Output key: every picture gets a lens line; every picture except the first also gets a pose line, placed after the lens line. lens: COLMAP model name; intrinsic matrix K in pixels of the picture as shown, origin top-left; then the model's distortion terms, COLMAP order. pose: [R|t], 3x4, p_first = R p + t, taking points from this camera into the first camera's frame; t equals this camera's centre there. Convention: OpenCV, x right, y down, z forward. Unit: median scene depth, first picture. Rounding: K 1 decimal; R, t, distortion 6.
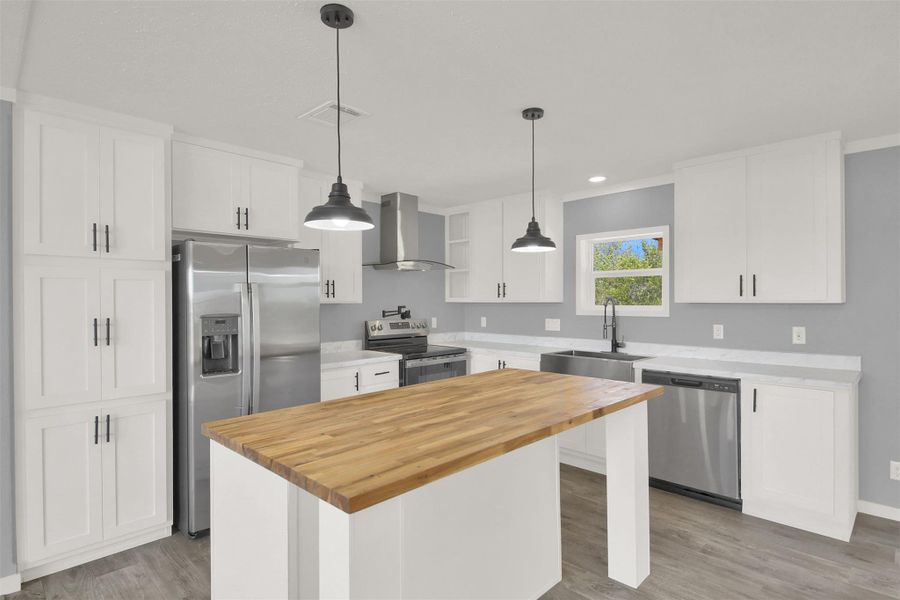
lens RADIAL K [[454.0, 0, 444.9], [0, 454.0, 301.0], [0, 0, 1]] dist [0.022177, -0.000989]
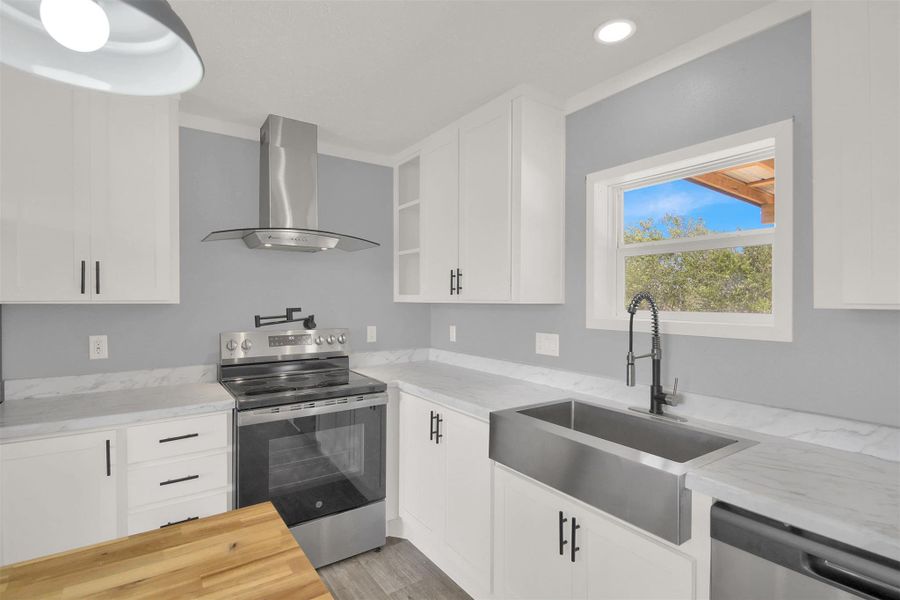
lens RADIAL K [[439.6, 0, 446.7], [0, 439.6, 300.5], [0, 0, 1]] dist [0.004560, -0.002002]
pose [[0.983900, 0.003848, -0.178681, 0.221766], [-0.003633, 0.999992, 0.001531, -0.001092], [0.178685, -0.000857, 0.983906, 0.480344]]
